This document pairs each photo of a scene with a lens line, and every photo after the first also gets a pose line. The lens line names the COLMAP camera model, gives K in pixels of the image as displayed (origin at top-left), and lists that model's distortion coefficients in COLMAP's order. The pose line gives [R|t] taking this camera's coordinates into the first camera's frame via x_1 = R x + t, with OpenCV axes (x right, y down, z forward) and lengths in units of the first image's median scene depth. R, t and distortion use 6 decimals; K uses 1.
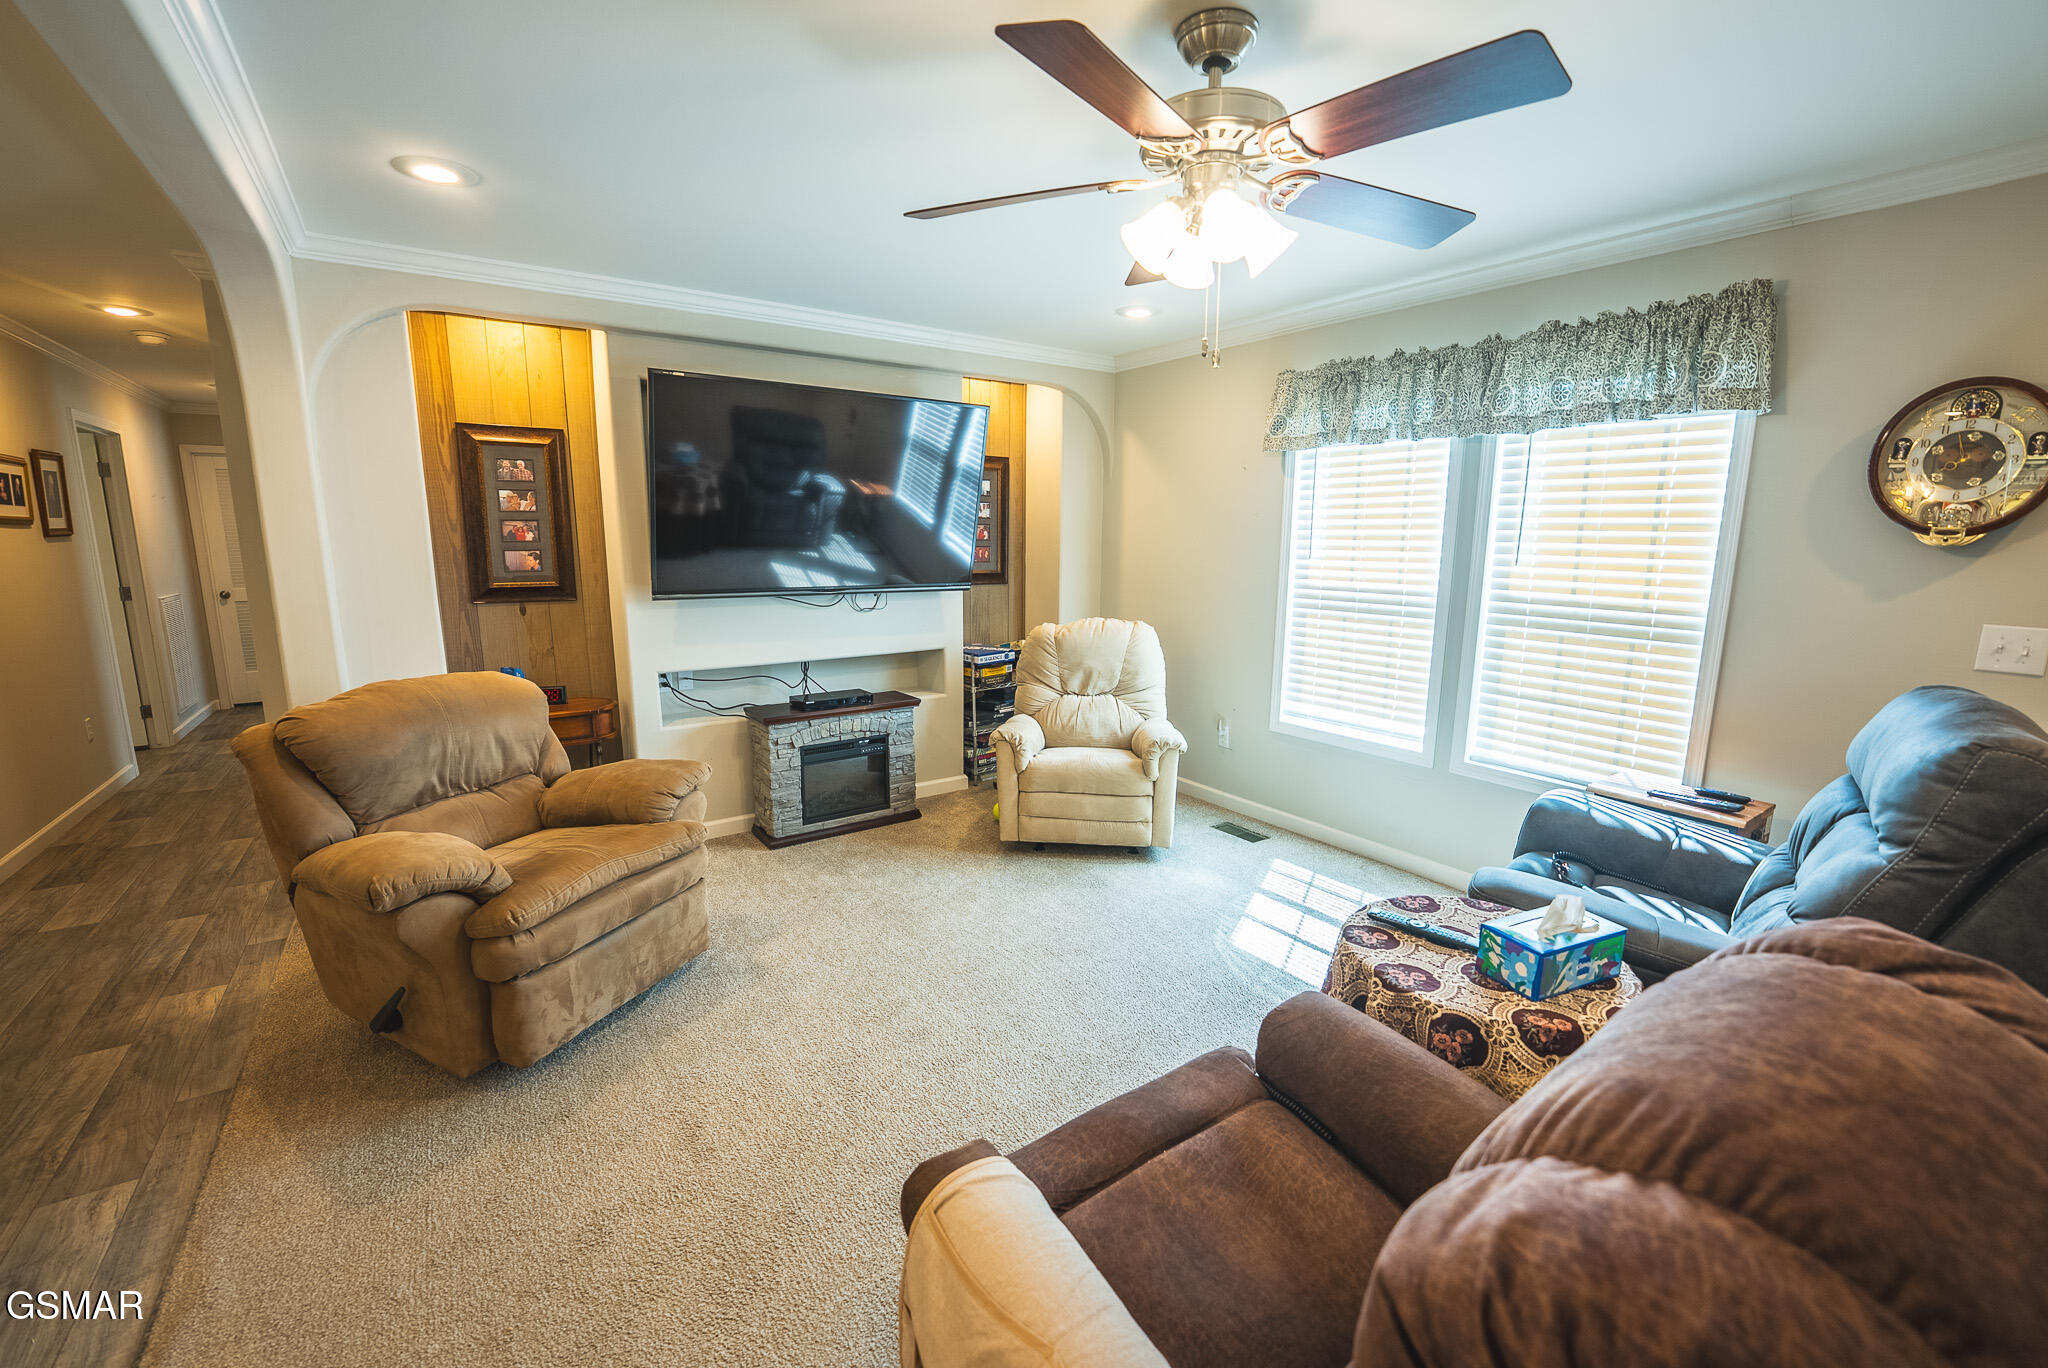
lens RADIAL K [[830.4, 0, 1024.0], [0, 830.4, 684.0], [0, 0, 1]] dist [-0.017612, 0.000008]
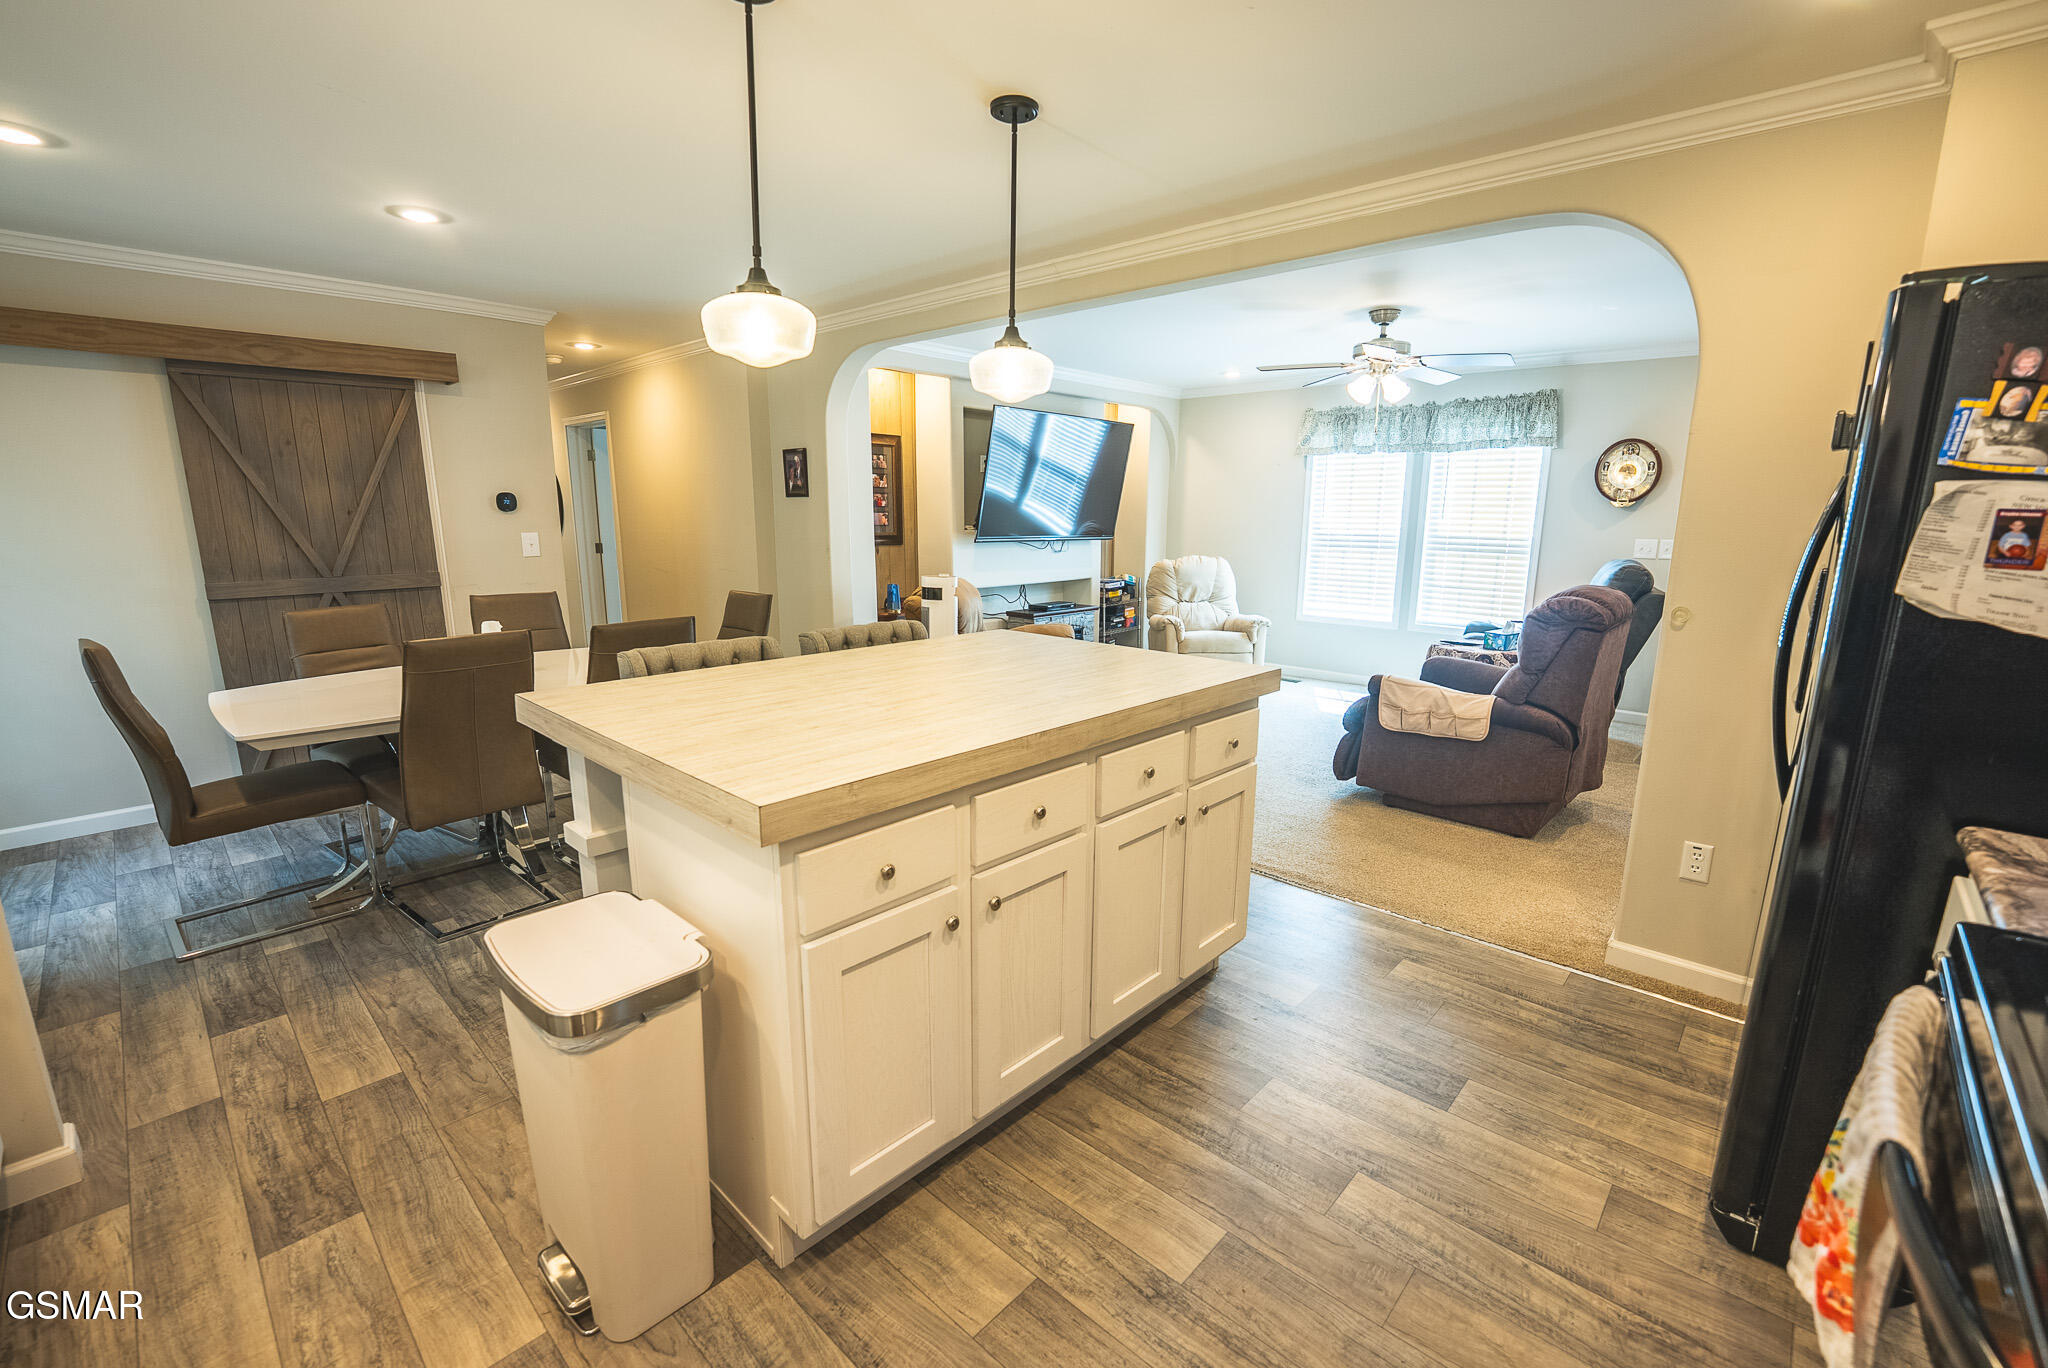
lens RADIAL K [[853.8, 0, 1024.0], [0, 853.8, 684.0], [0, 0, 1]] dist [-0.015254, 0.000198]
pose [[0.979036, -0.040337, 0.199653, -0.690838], [0.035984, 0.999030, 0.025383, 0.139513], [-0.200483, -0.017666, 0.979538, -0.682815]]
